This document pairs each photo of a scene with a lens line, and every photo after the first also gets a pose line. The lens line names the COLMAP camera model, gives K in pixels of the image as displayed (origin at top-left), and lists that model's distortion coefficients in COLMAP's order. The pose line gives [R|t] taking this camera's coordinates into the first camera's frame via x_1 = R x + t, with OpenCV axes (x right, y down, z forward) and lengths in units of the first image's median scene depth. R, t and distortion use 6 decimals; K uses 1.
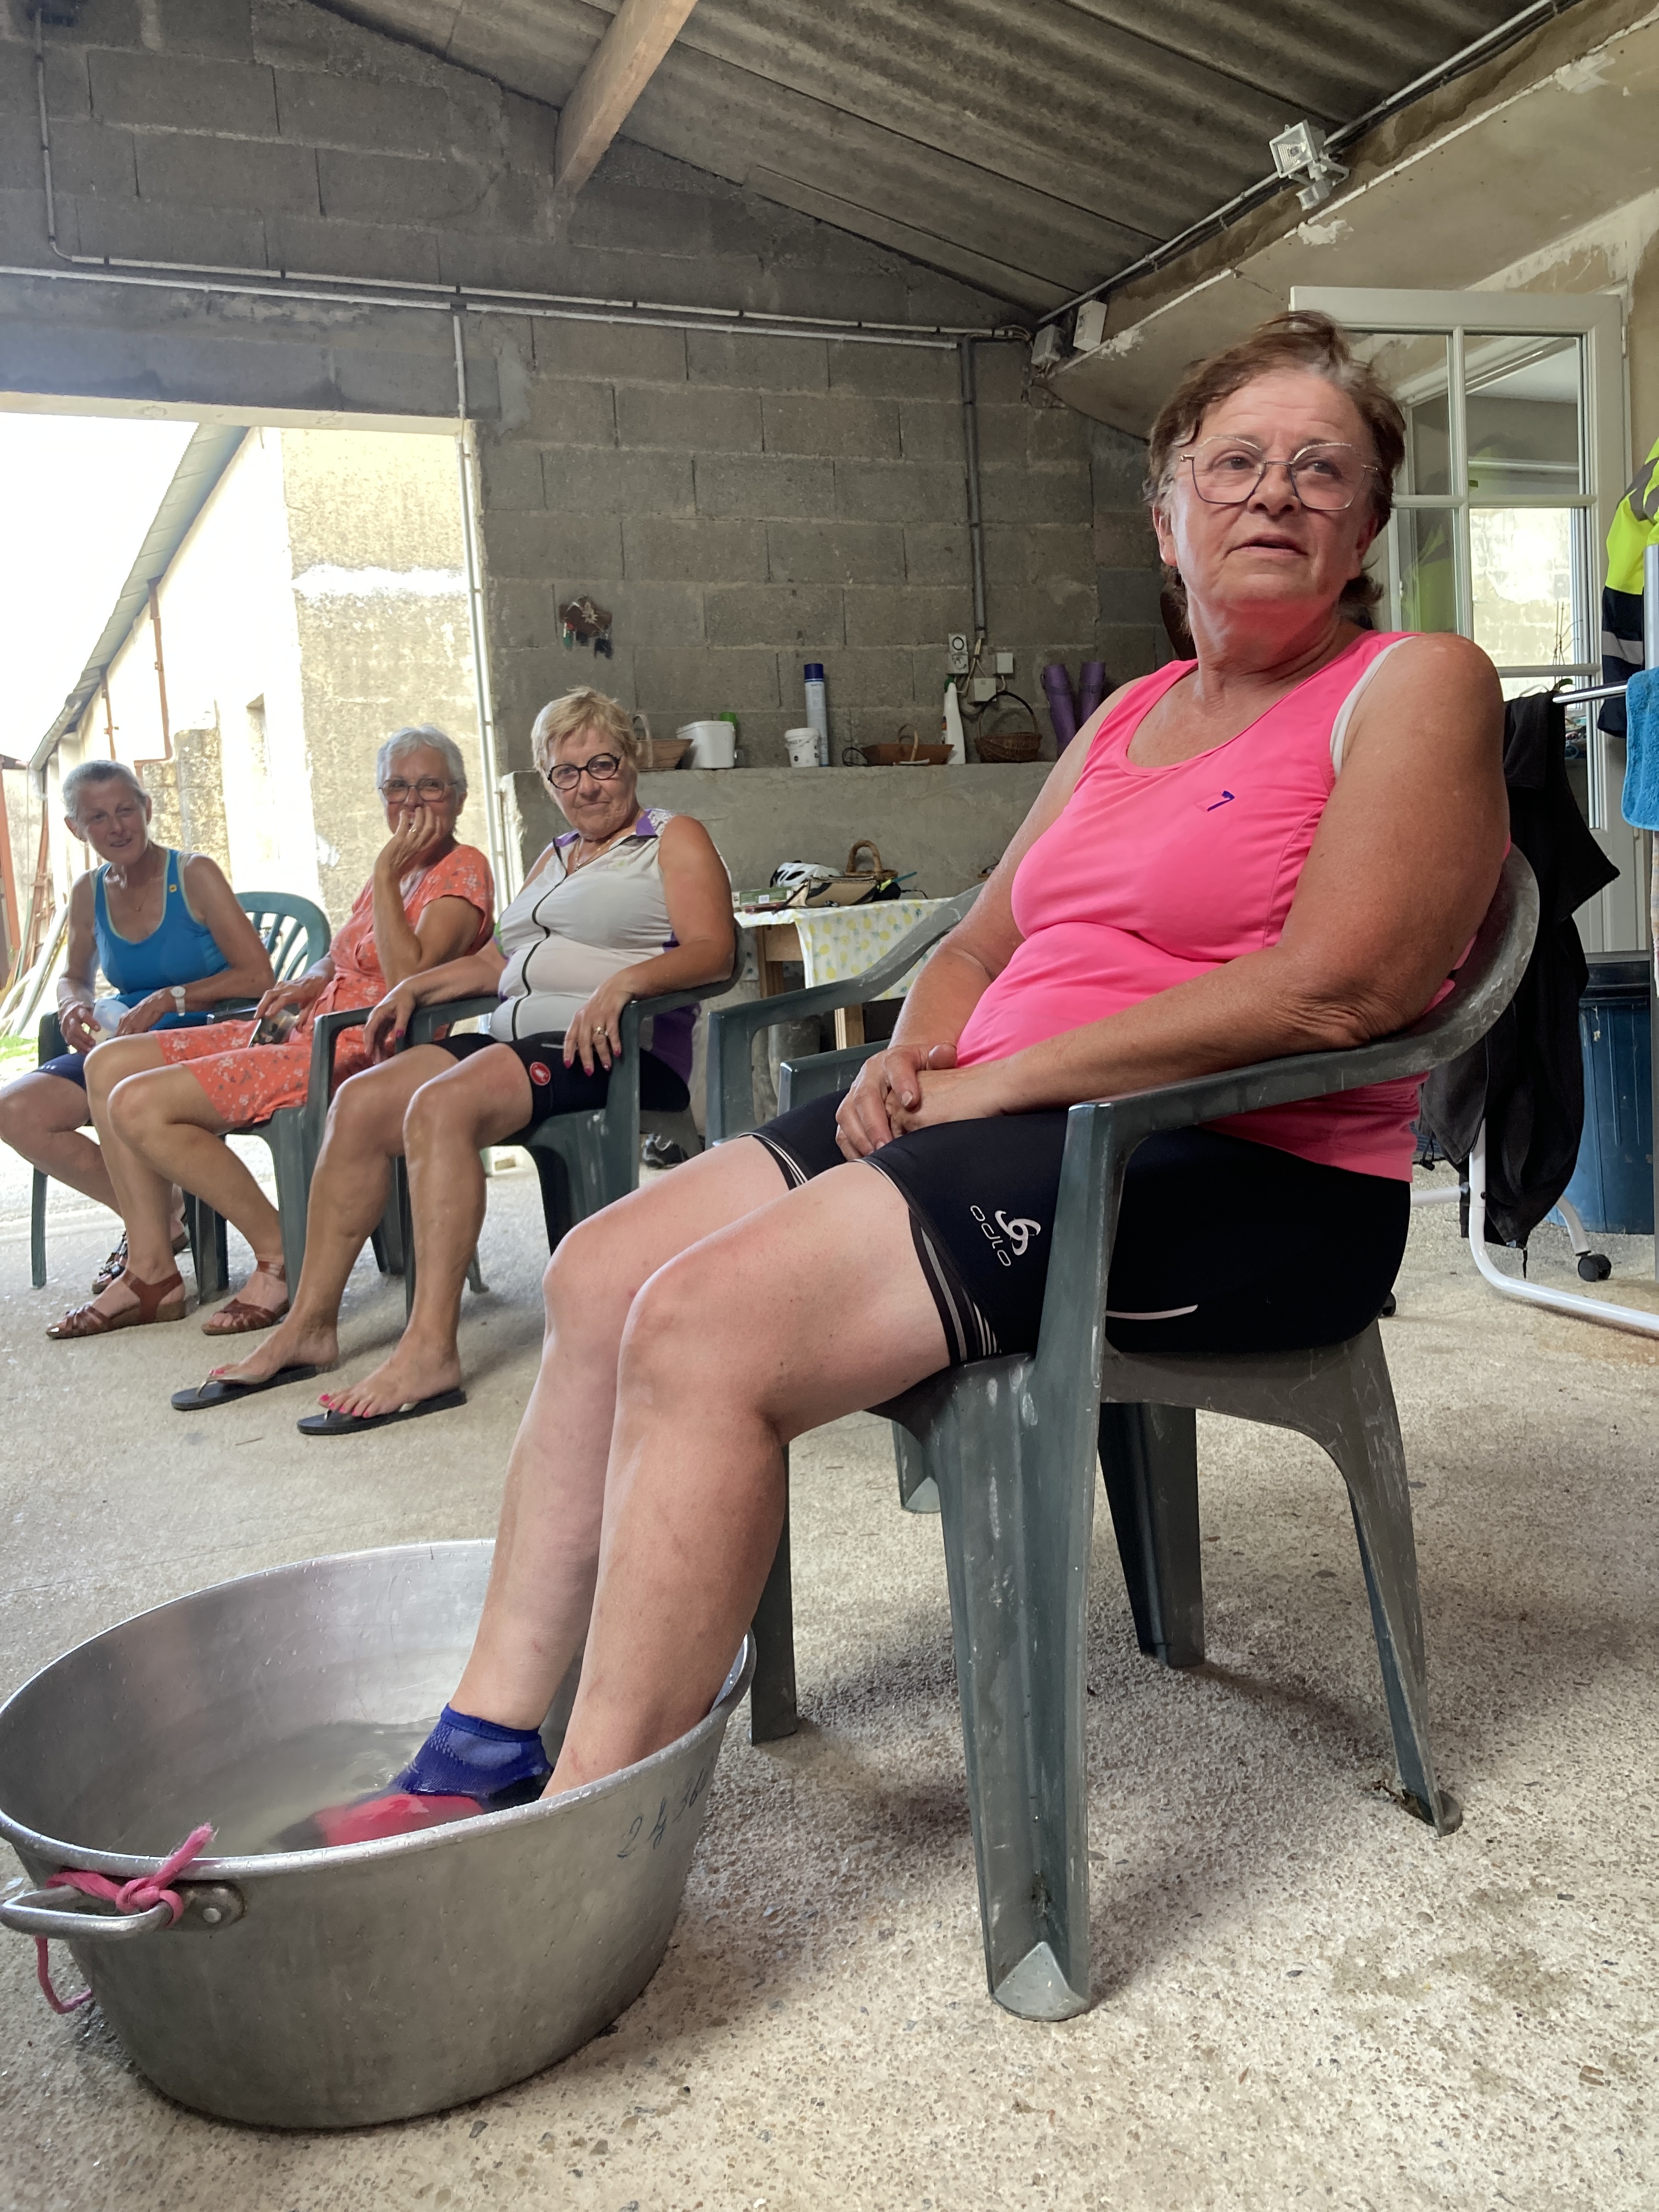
lens RADIAL K [[1889.8, 0, 821.9], [0, 1889.8, 1120.7], [0, 0, 1]] dist [0.015420, -0.017770]
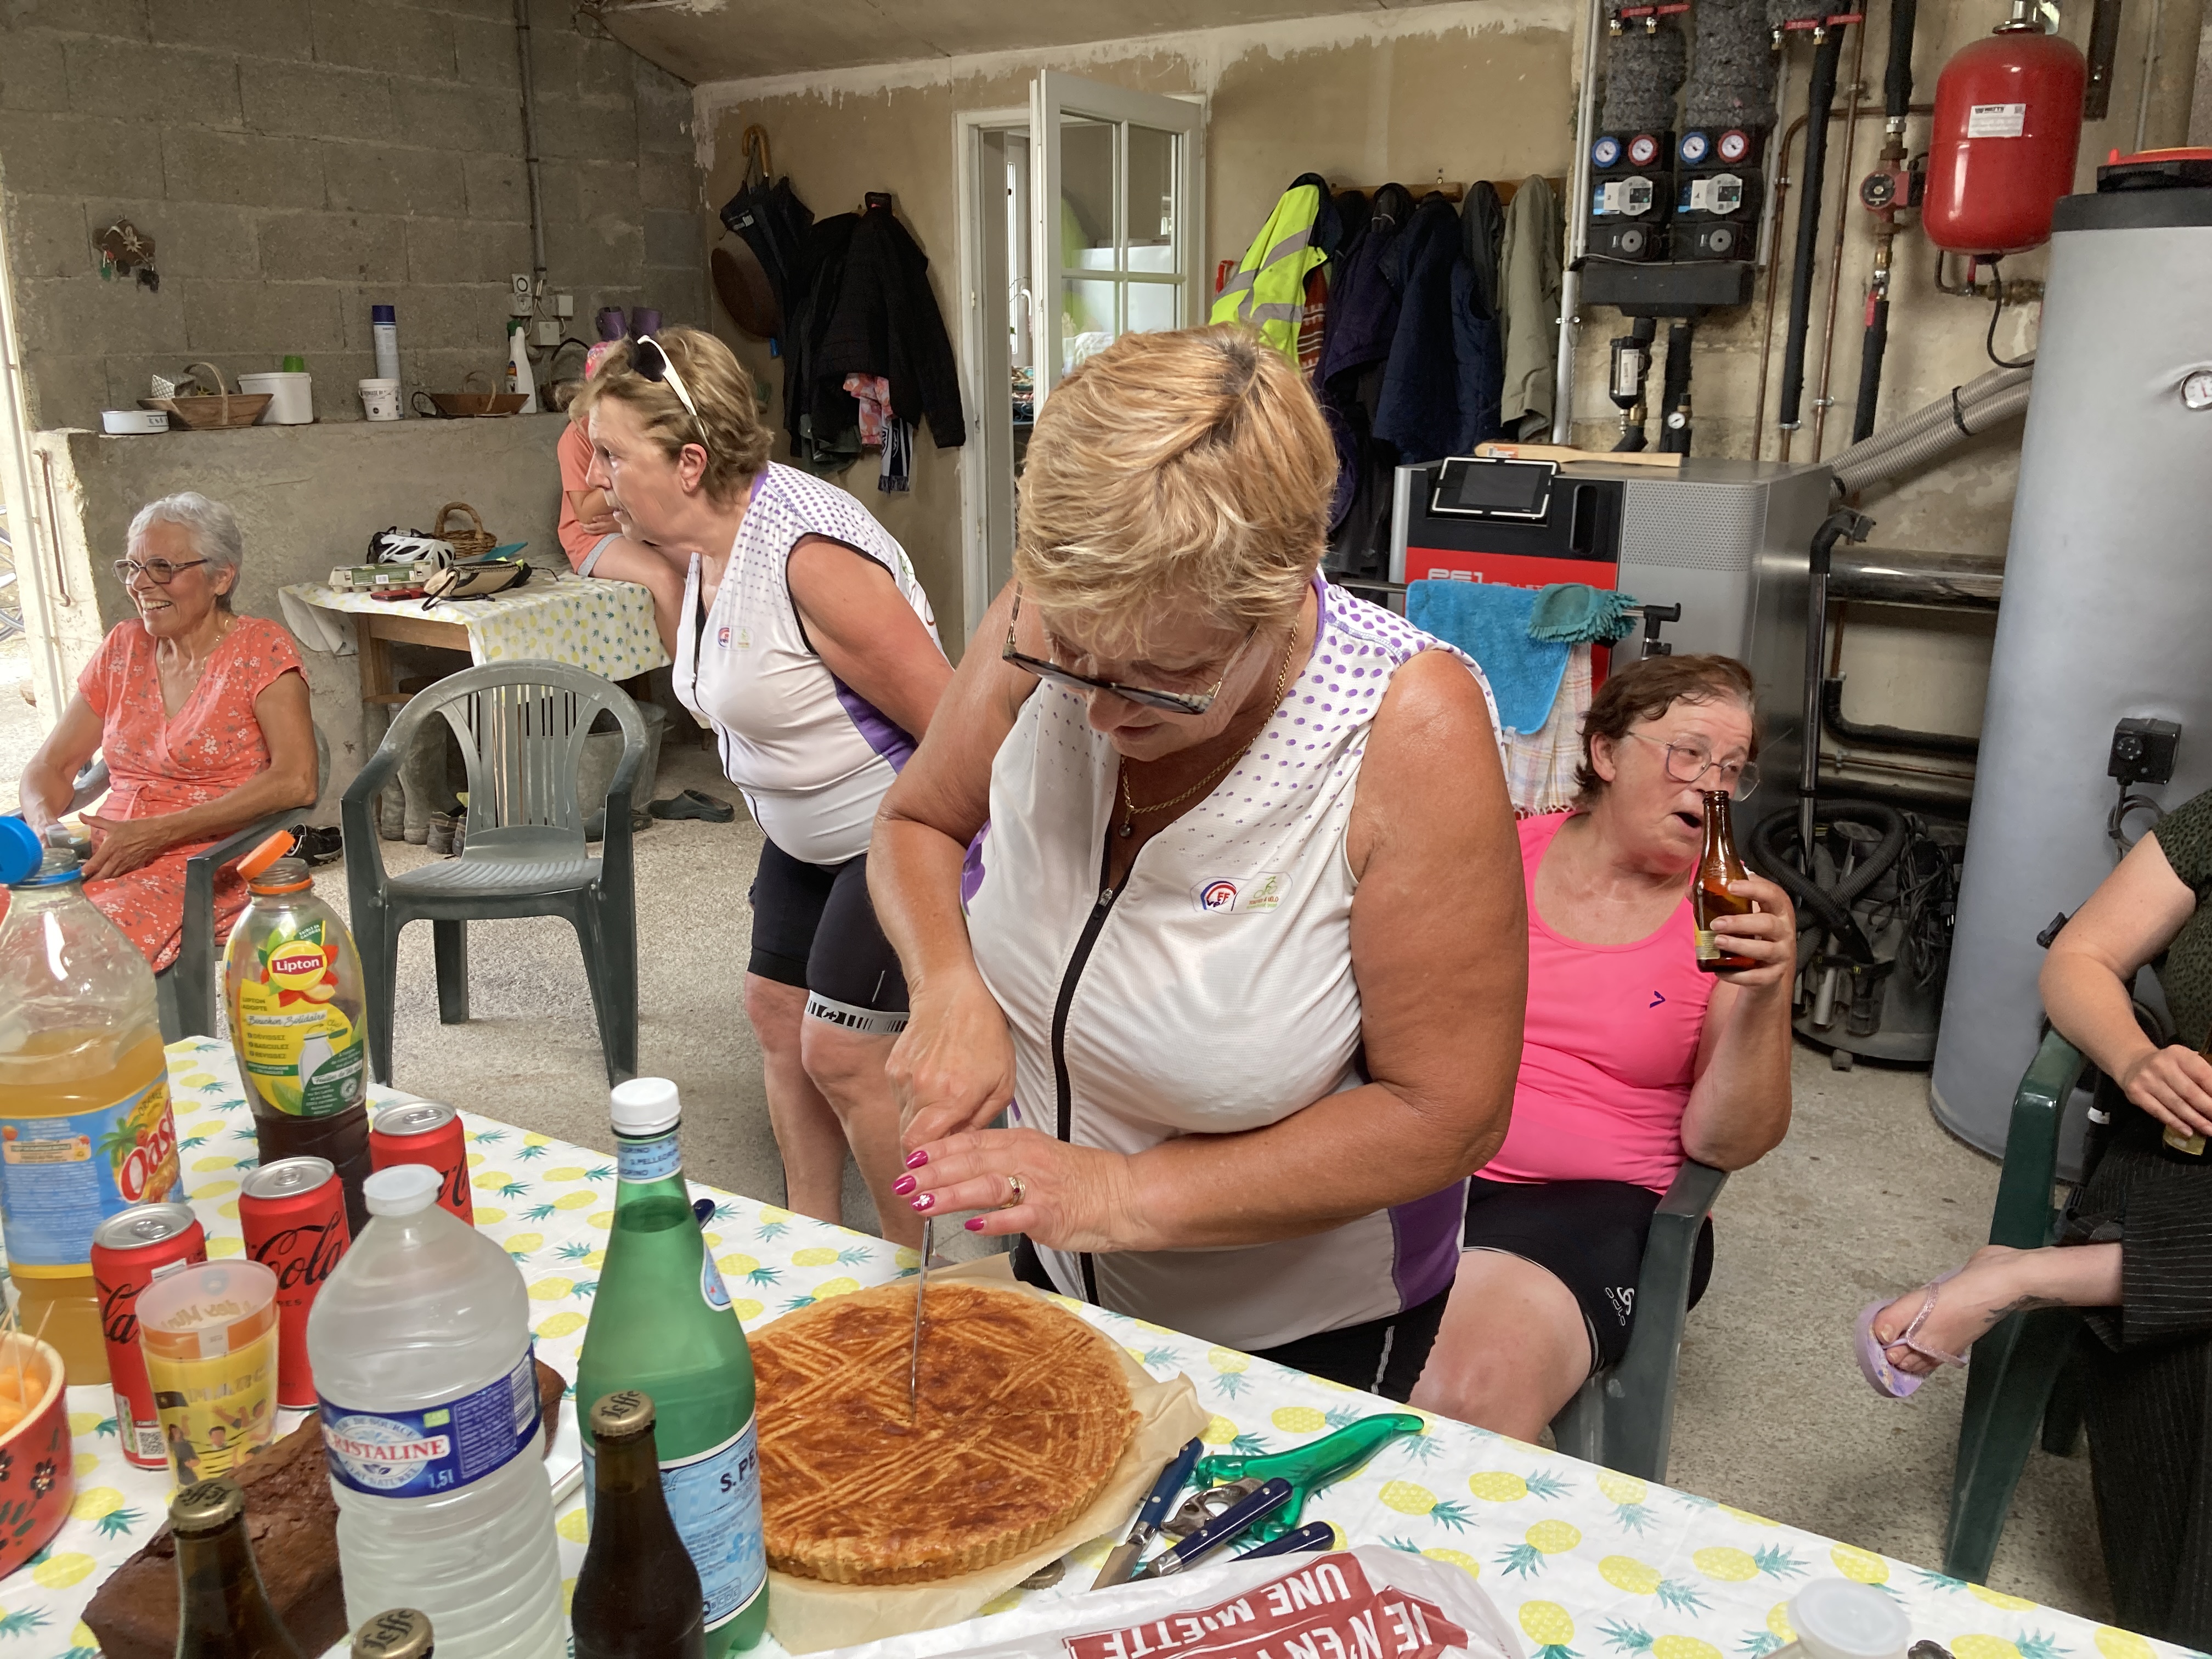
lens RADIAL K [[1889.8, 0, 1103.9], [0, 1889.8, 828.4], [0, 0, 1]] dist [0.015420, -0.017770]
pose [[0.823849, -0.092109, 0.559276, -0.260198], [0.001545, 0.987069, 0.160289, -0.137444], [-0.566808, -0.131190, 0.813338, 0.005841]]
